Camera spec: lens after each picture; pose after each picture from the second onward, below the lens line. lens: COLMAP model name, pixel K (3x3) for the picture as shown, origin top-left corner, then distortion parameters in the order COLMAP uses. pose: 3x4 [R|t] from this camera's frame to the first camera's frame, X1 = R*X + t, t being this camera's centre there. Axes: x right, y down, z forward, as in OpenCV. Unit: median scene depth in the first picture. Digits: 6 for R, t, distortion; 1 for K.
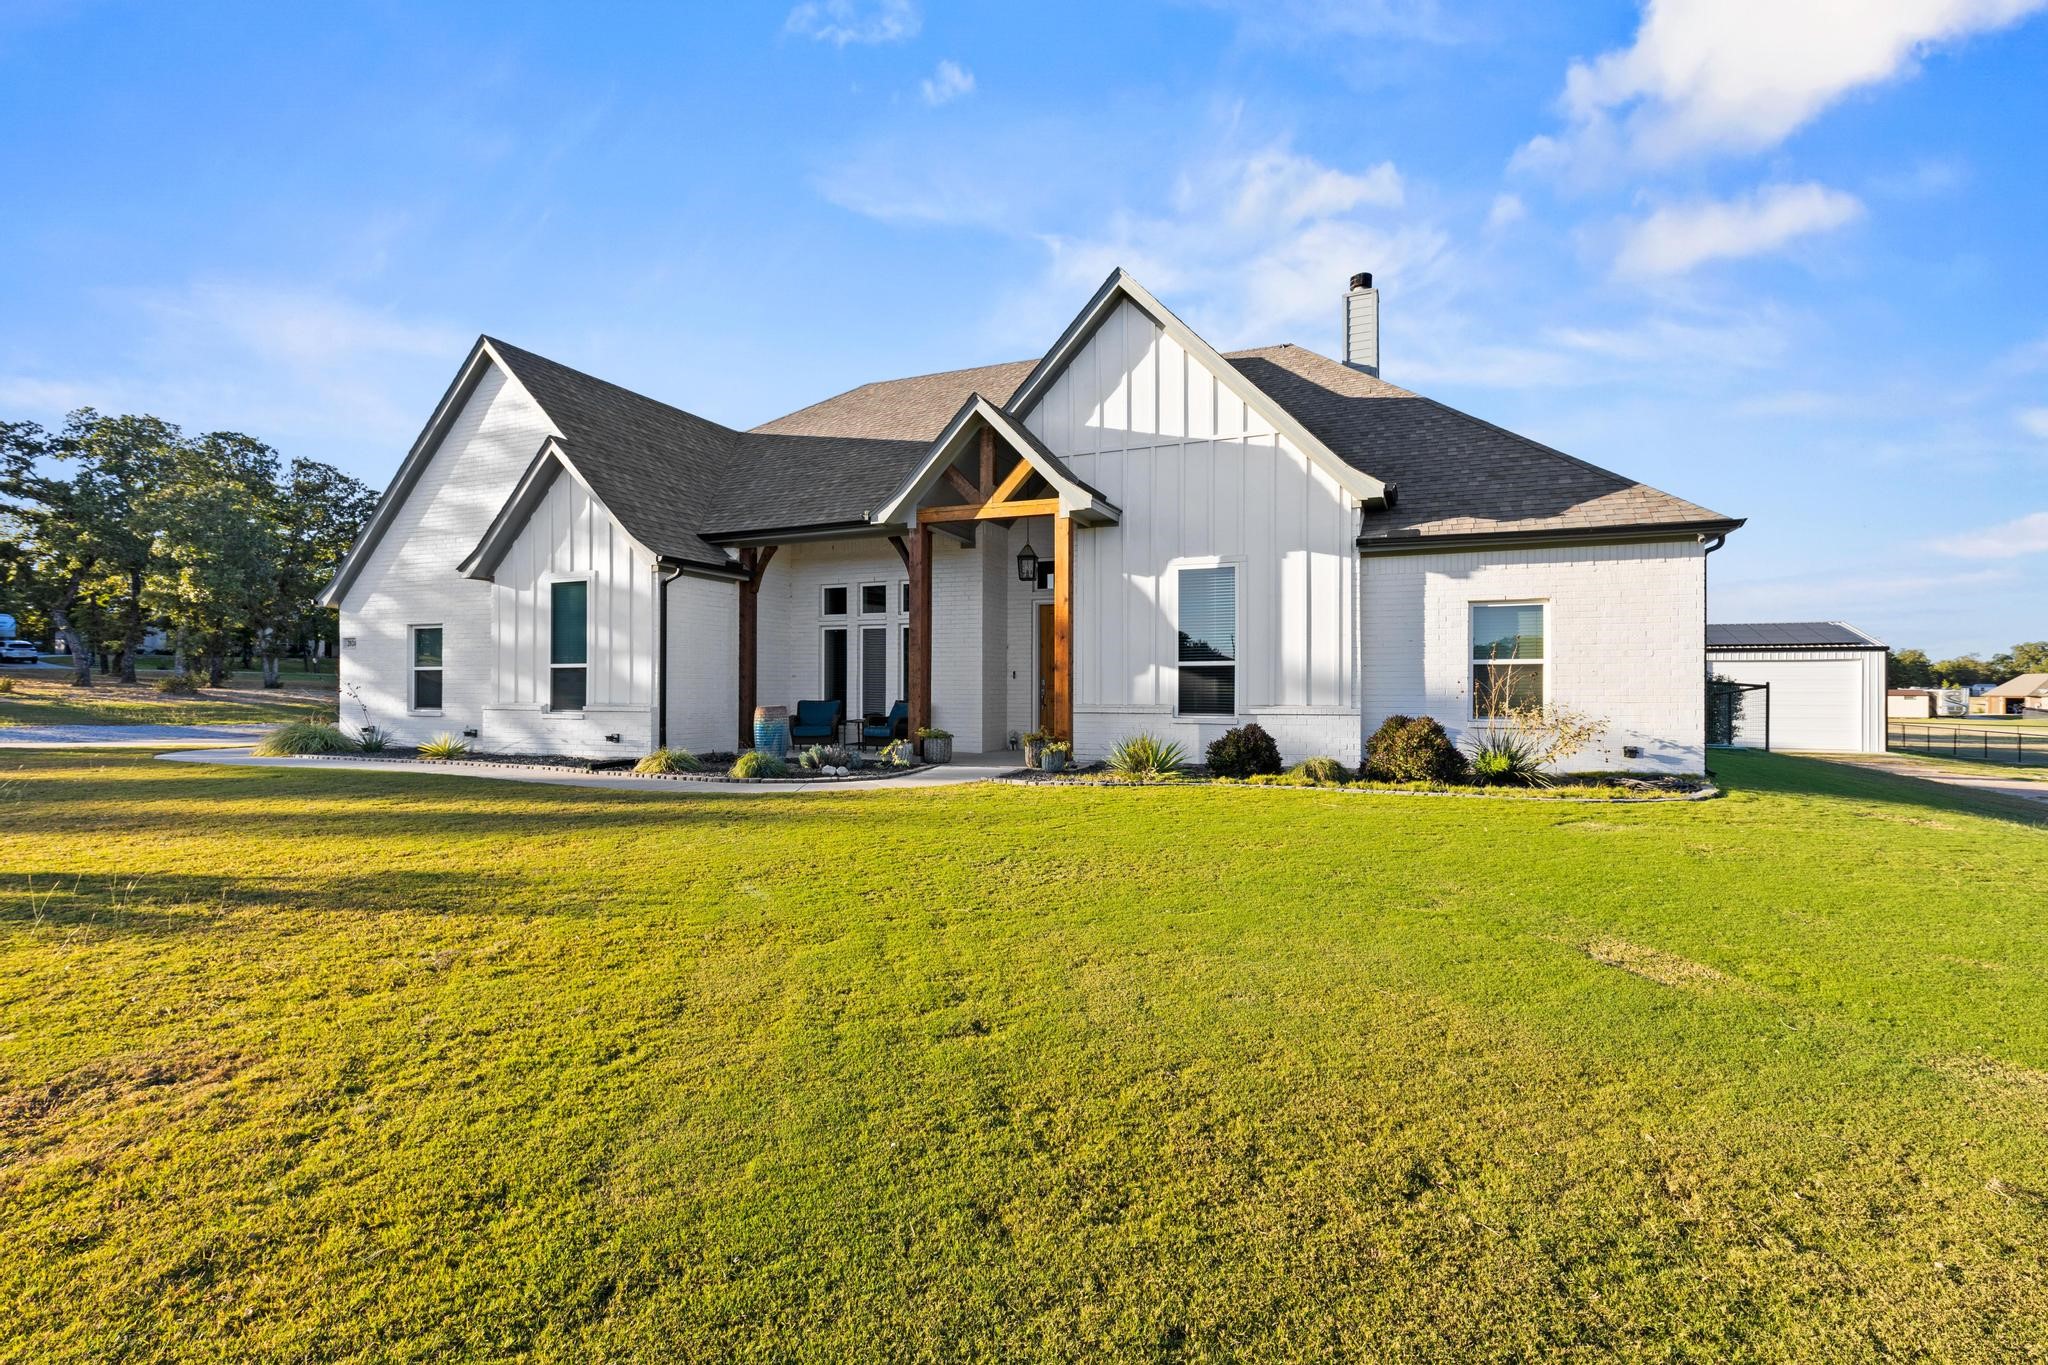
lens RADIAL K [[954.5, 0, 1024.0], [0, 954.5, 682.5], [0, 0, 1]] dist [0.000976, -0.000353]
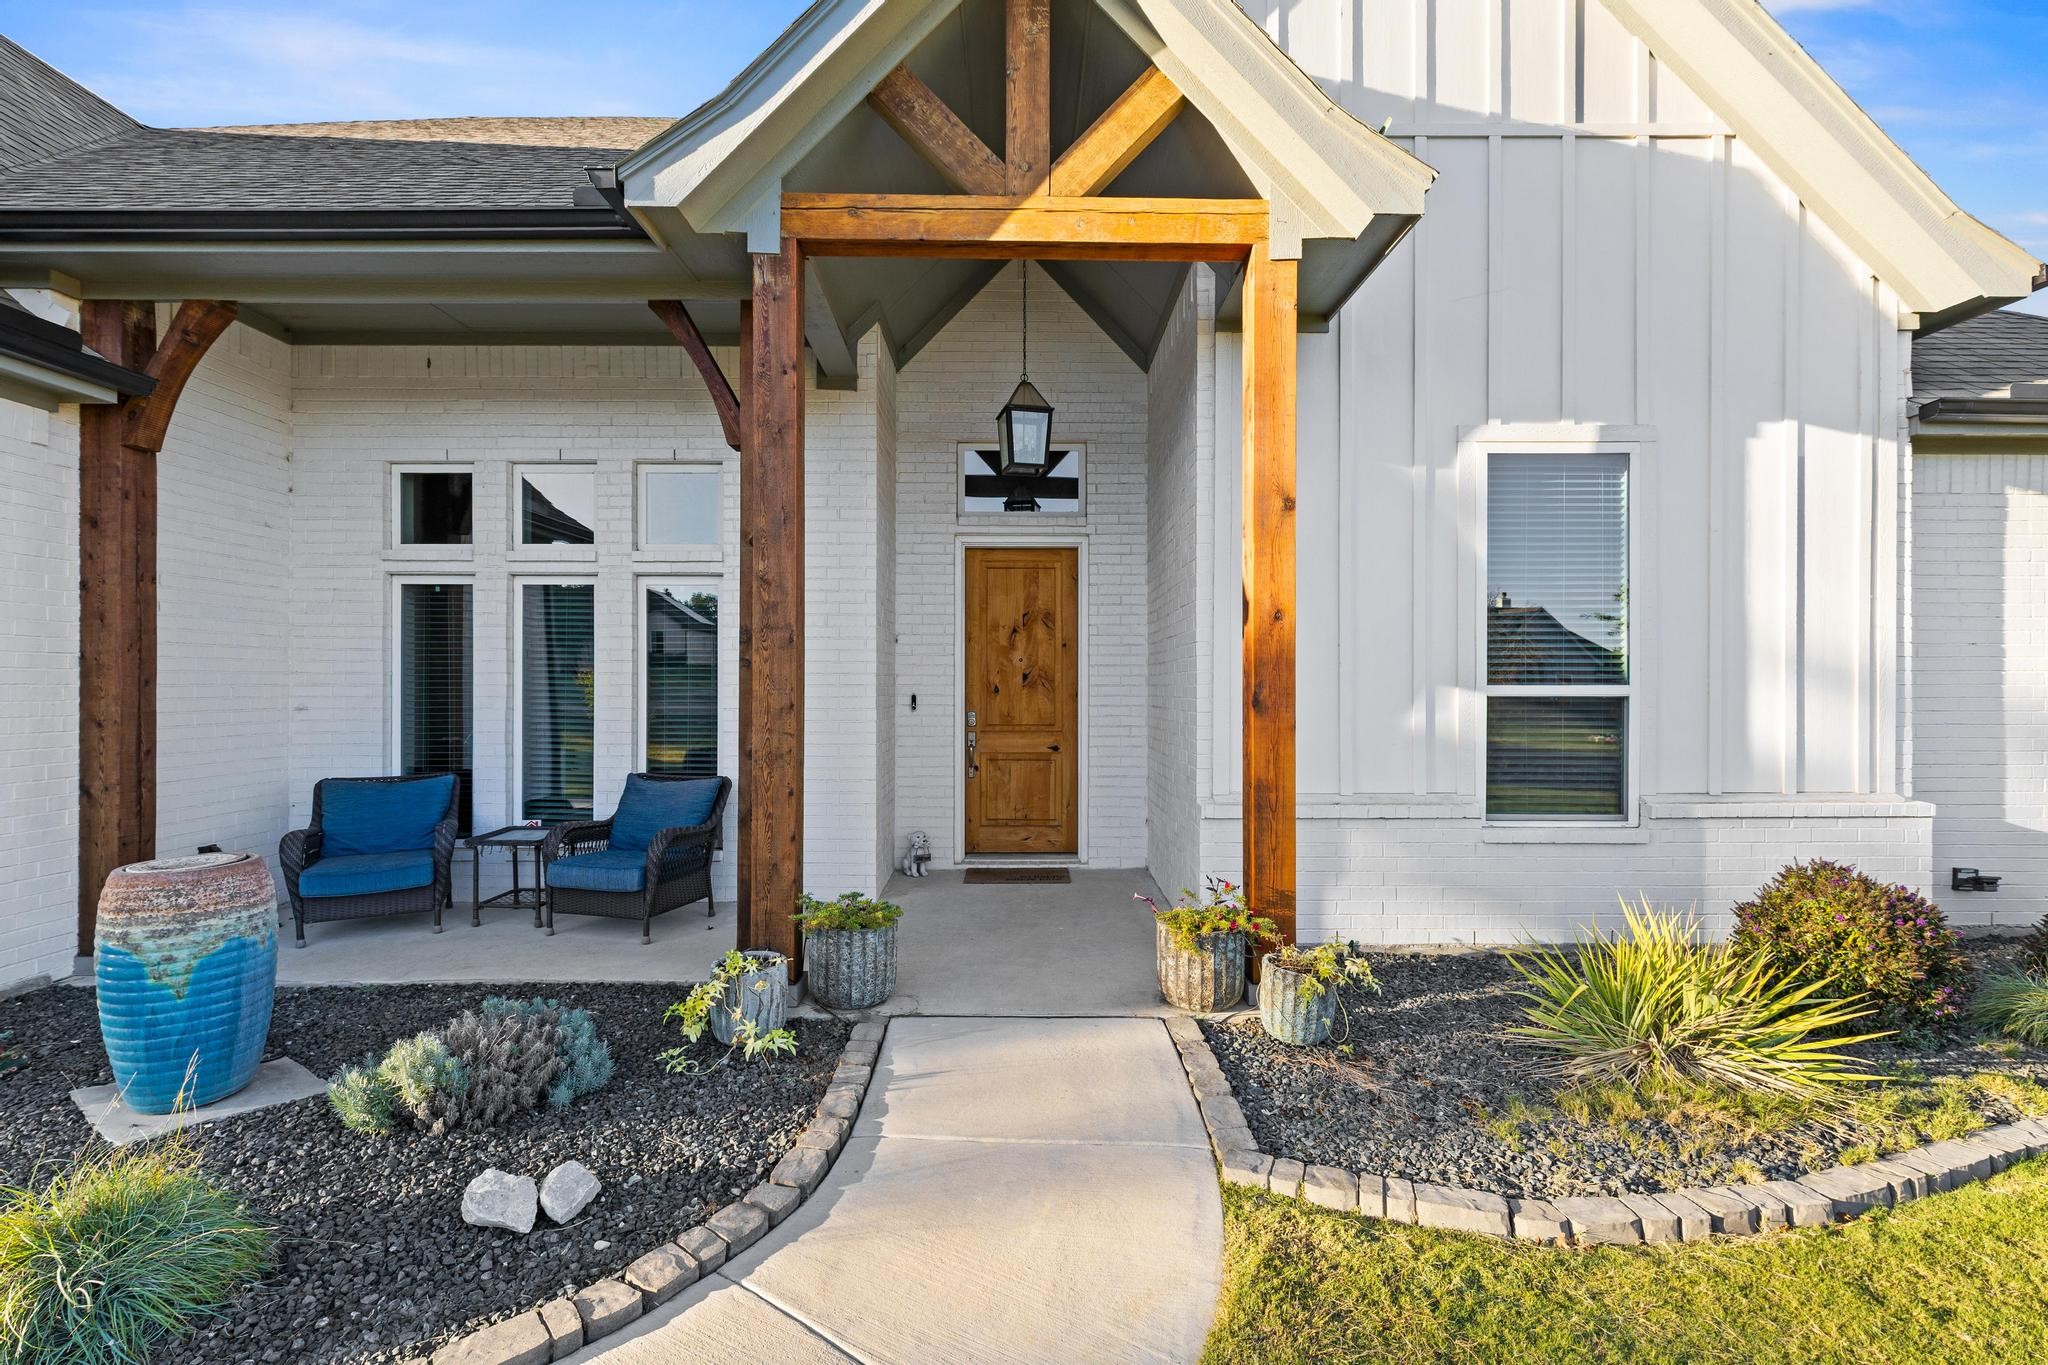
lens RADIAL K [[954.5, 0, 1024.0], [0, 954.5, 682.5], [0, 0, 1]] dist [0.000976, -0.000353]
pose [[0.915525, 0.000349, 0.402261, -0.165128], [-0.001749, 0.999994, 0.003115, -0.022551], [-0.402257, -0.003555, 0.915520, 0.681198]]
